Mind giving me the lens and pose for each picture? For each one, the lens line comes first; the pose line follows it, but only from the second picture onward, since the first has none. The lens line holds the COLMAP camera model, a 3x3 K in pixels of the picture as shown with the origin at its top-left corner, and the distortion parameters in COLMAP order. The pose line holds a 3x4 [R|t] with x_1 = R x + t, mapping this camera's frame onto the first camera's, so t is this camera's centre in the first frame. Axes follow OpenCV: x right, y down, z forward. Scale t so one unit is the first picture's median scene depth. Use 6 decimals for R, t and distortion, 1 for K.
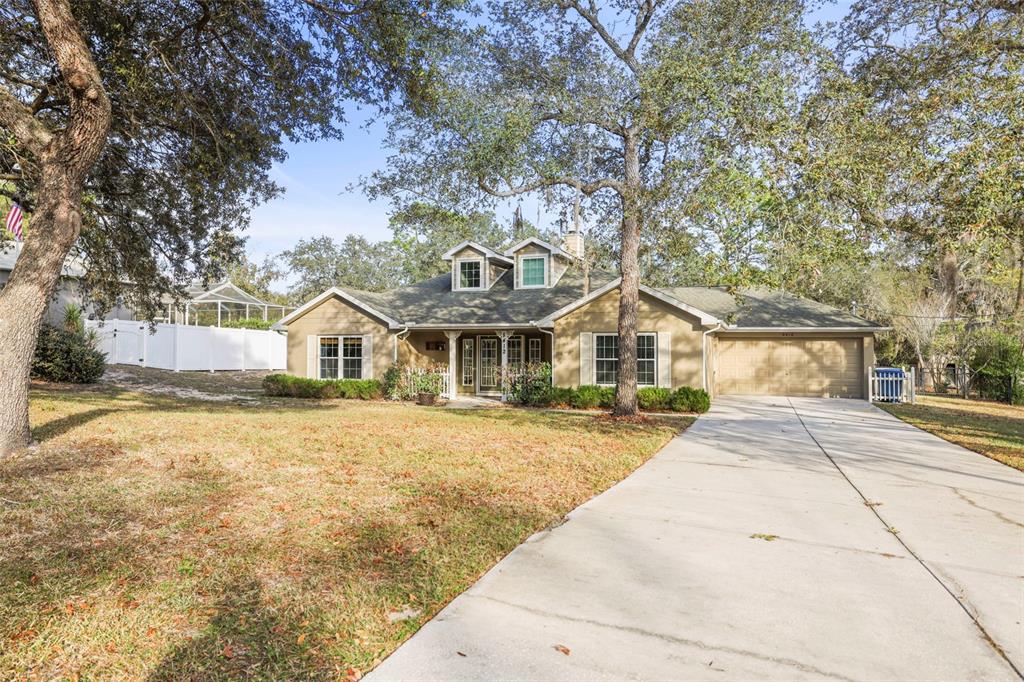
lens RADIAL K [[662.3, 0, 512.0], [0, 662.3, 341.0], [0, 0, 1]] dist [0.003525, 0.003134]
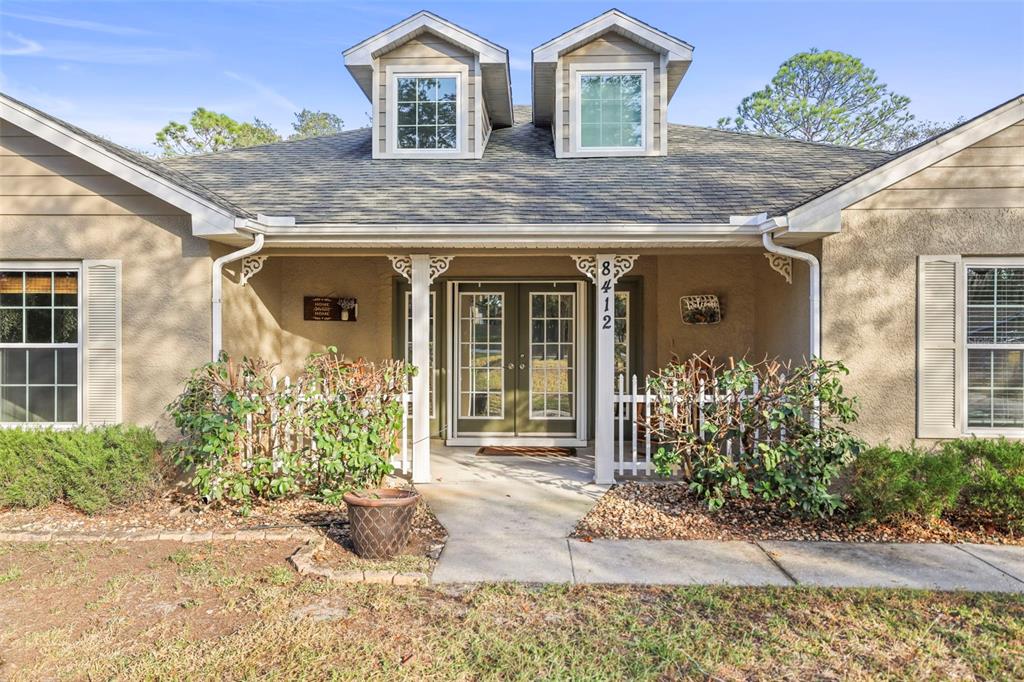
lens RADIAL K [[662.3, 0, 512.0], [0, 662.3, 341.0], [0, 0, 1]] dist [0.003525, 0.003134]
pose [[0.952081, -0.003318, 0.305827, -0.140375], [-0.004100, 0.999713, 0.023611, 0.016902], [-0.305818, -0.023734, 0.951794, 0.685690]]
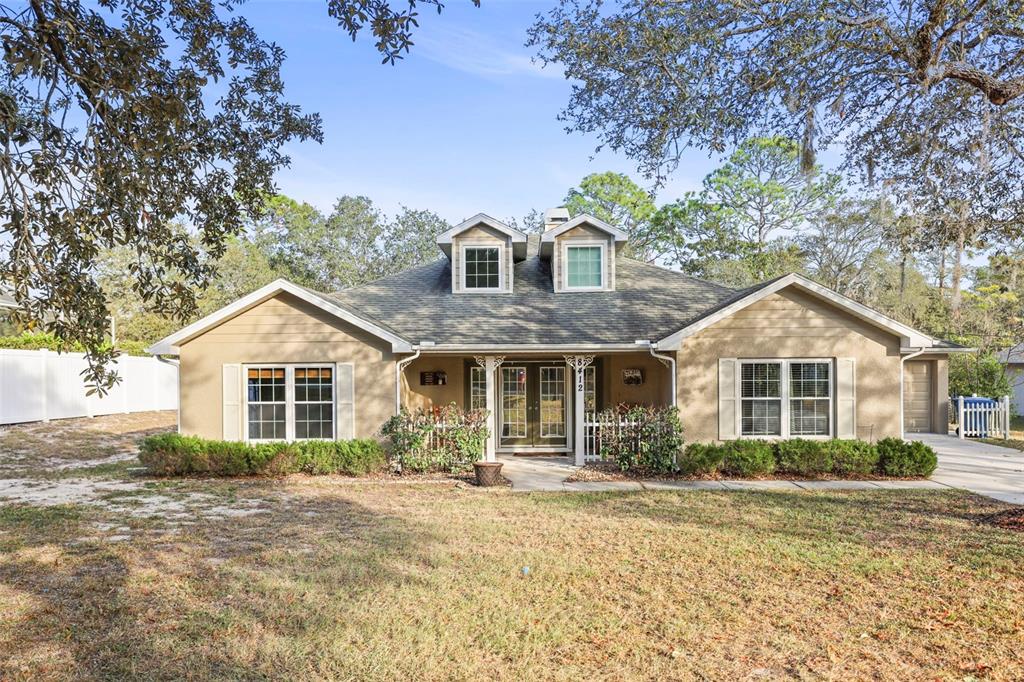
lens RADIAL K [[679.7, 0, 522.2], [0, 679.7, 379.4], [0, 0, 1]] dist [0.007643, 0.001788]
pose [[0.943275, -0.016488, 0.331603, -0.268674], [0.005174, 0.999375, 0.034973, -0.015024], [-0.331972, -0.031273, 0.942771, 0.380284]]
